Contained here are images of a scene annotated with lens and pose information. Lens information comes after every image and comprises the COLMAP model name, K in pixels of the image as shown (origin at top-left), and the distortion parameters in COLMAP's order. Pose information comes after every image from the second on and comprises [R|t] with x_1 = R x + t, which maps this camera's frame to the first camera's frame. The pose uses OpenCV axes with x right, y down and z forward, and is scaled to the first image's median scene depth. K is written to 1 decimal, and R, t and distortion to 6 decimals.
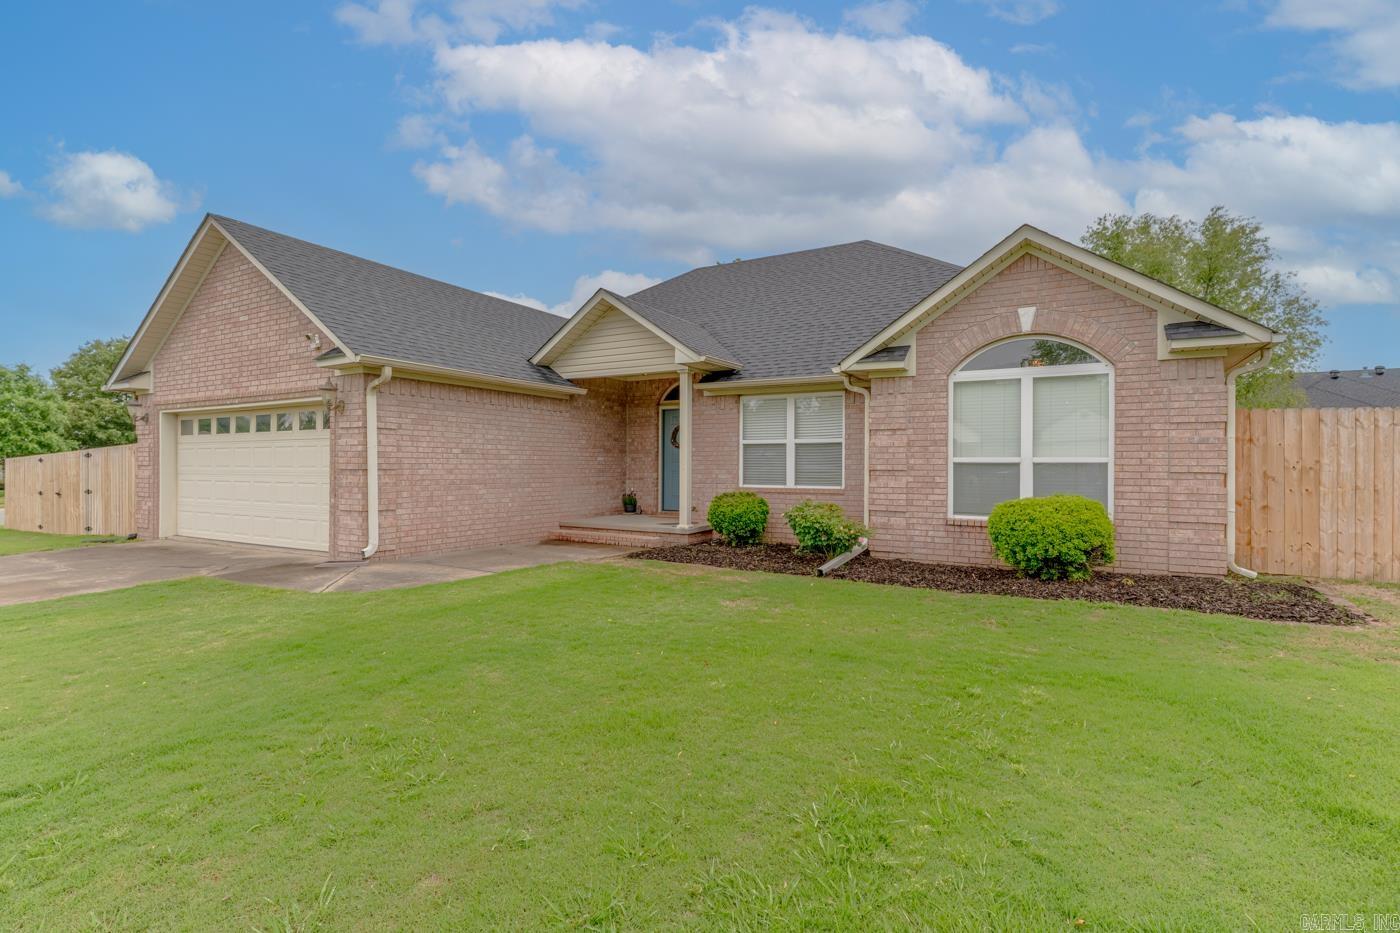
lens RADIAL K [[675.1, 0, 682.3], [0, 675.1, 465.6], [0, 0, 1]] dist [-0.000262, -0.000102]
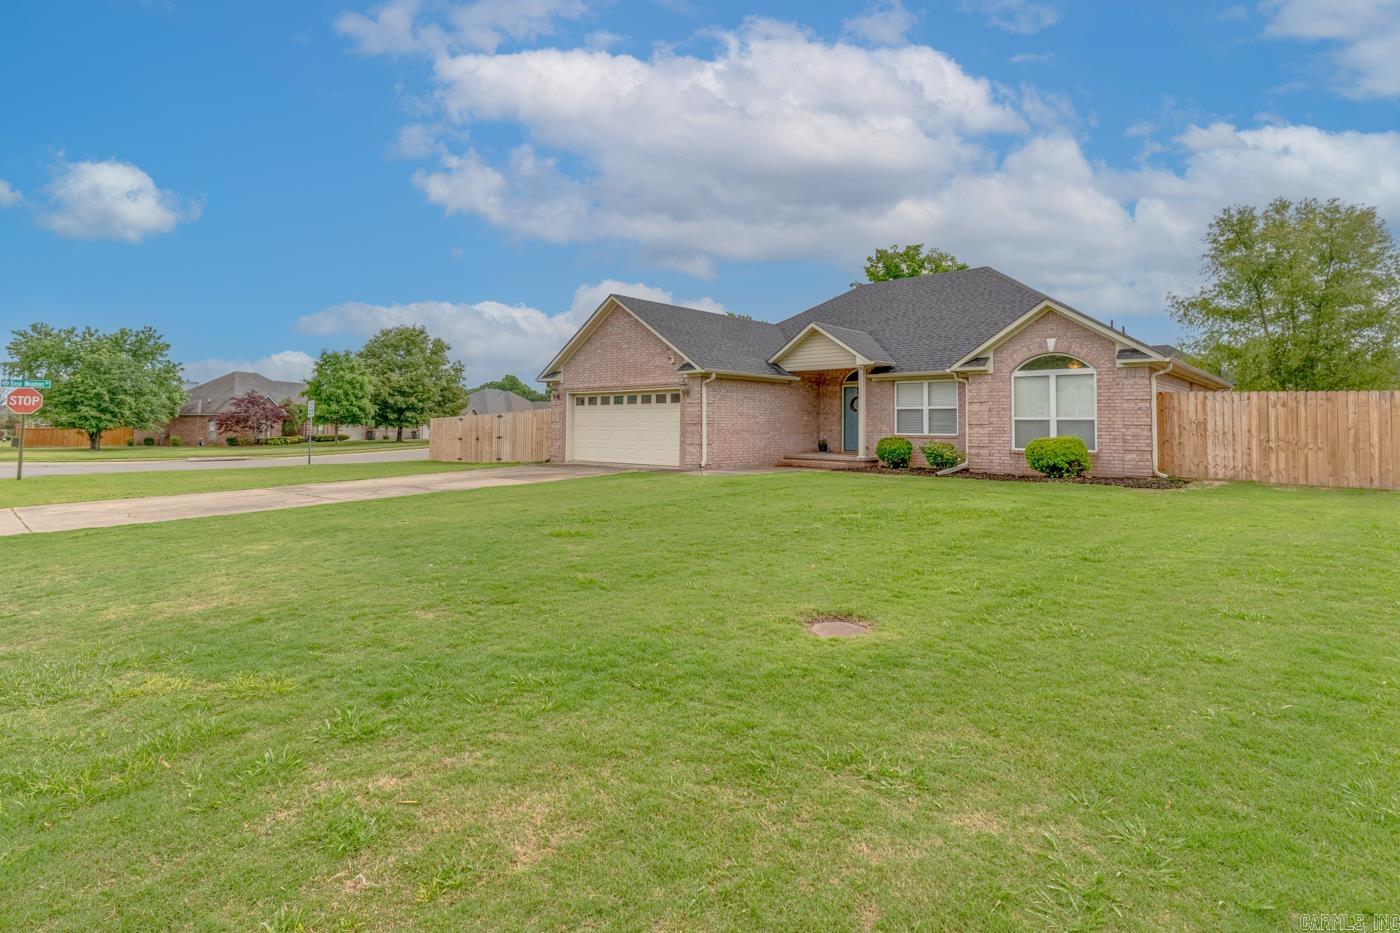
lens RADIAL K [[712.7, 0, 661.4], [0, 712.7, 410.9], [0, 0, 1]] dist [-0.000976, -0.000028]
pose [[0.972009, -0.003383, -0.234918, -0.068660], [-0.001501, 0.999786, -0.020611, 0.010471], [0.234938, 0.020387, 0.971797, -0.940027]]
